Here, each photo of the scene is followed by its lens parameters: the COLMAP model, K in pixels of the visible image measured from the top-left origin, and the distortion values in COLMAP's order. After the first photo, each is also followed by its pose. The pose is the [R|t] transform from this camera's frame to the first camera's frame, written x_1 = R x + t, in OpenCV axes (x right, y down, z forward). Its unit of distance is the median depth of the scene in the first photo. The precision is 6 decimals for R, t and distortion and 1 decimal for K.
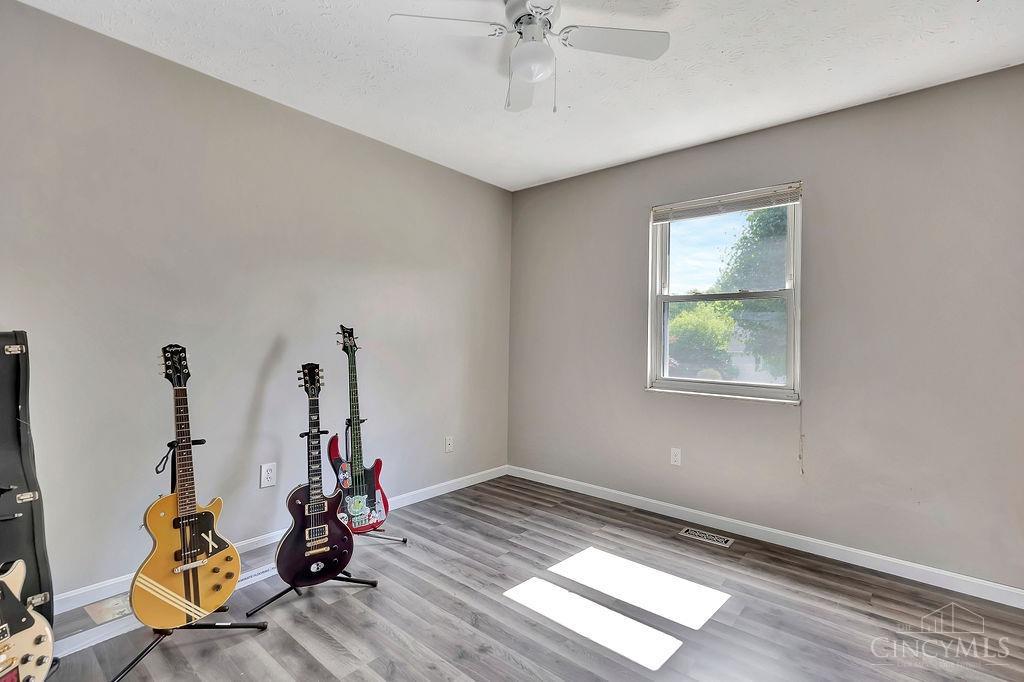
lens RADIAL K [[463.9, 0, 522.6], [0, 463.9, 343.0], [0, 0, 1]] dist [0.001496, 0.000351]
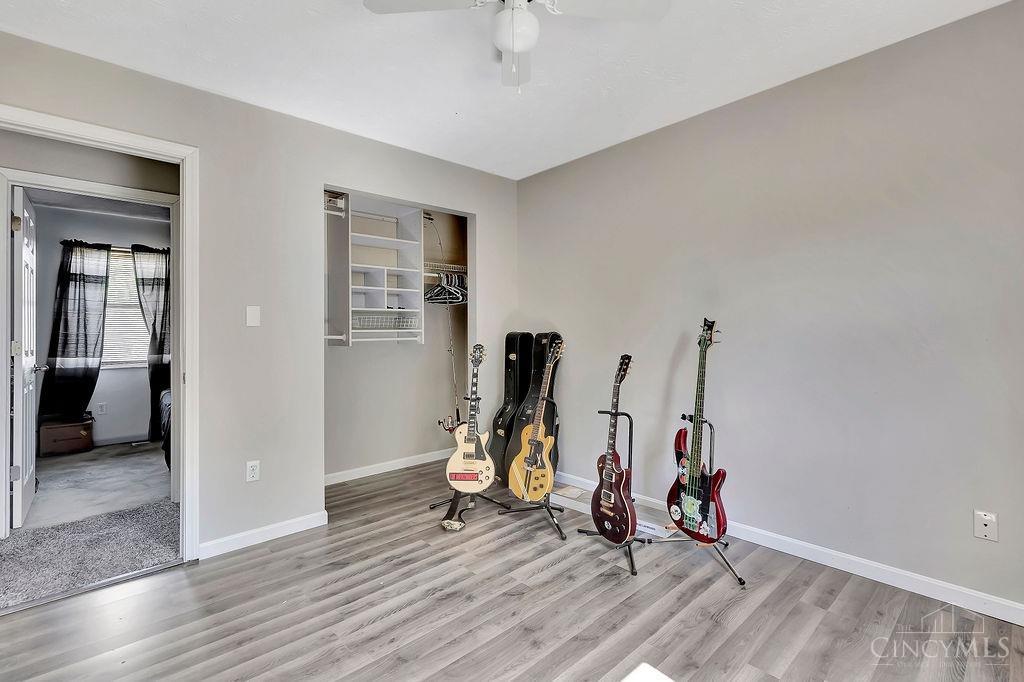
lens RADIAL K [[468.4, 0, 512.0], [0, 468.4, 341.0], [0, 0, 1]] dist [0.001351, 0.000220]
pose [[-0.130529, 0.006548, -0.991423, 0.751570], [0.001833, 0.999978, 0.006363, 0.002252], [0.991443, -0.000986, -0.130538, 0.885359]]
